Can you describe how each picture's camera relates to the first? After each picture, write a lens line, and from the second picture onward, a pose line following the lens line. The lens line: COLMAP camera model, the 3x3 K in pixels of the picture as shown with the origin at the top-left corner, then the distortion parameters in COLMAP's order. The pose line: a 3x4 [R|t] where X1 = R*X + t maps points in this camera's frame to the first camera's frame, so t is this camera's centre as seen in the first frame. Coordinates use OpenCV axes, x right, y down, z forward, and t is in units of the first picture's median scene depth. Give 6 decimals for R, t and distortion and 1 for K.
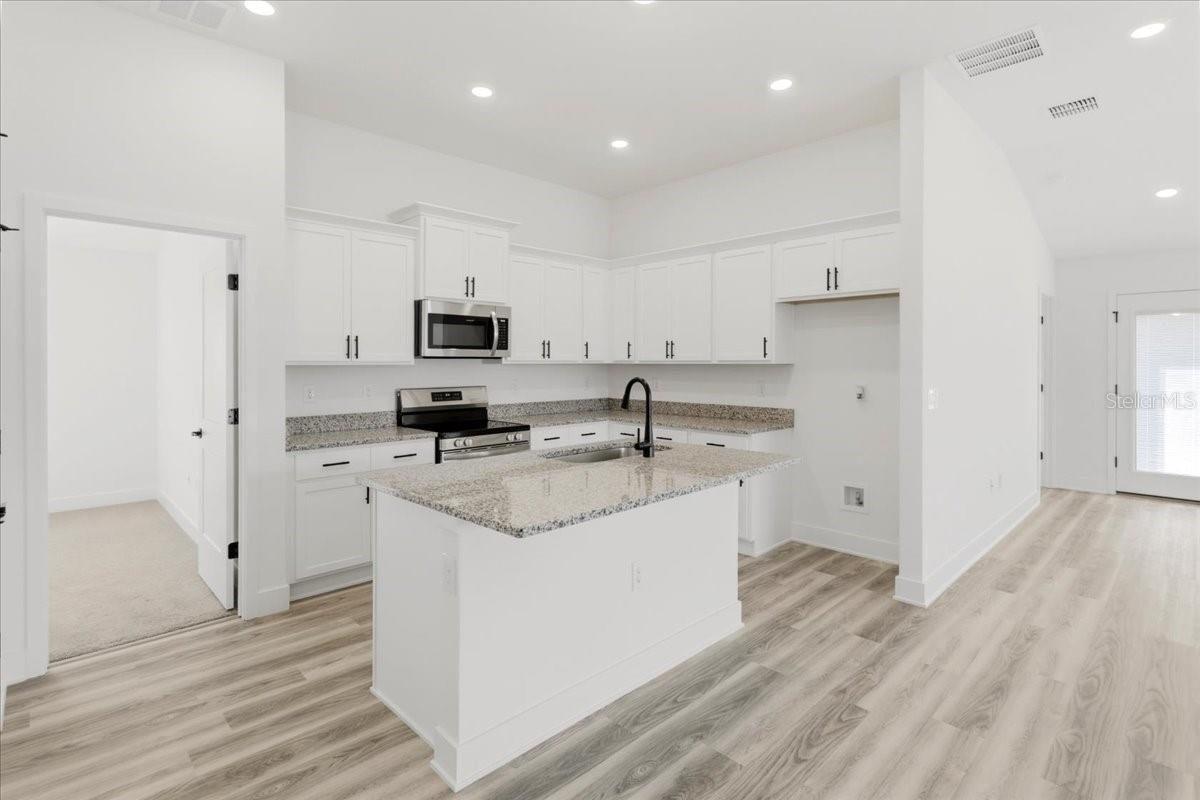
lens RADIAL K [[582.1, 0, 585.0], [0, 582.1, 367.1], [0, 0, 1]] dist [0.002610, -0.000242]
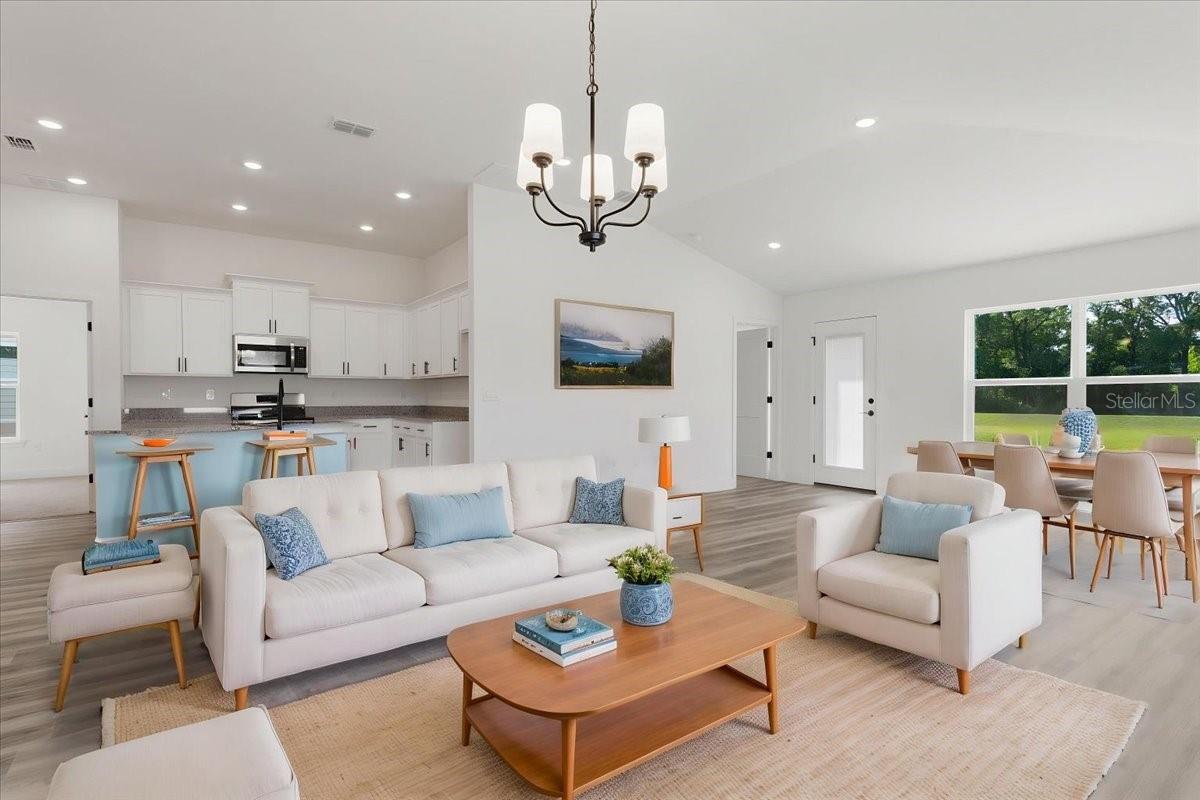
lens RADIAL K [[582.1, 0, 600.5], [0, 582.1, 399.1], [0, 0, 1]] dist [0.002610, -0.000242]
pose [[0.989407, 0.004374, -0.145106, 0.836574], [-0.003326, 0.999967, 0.007468, 0.036769], [0.145133, -0.006907, 0.989388, -0.363488]]
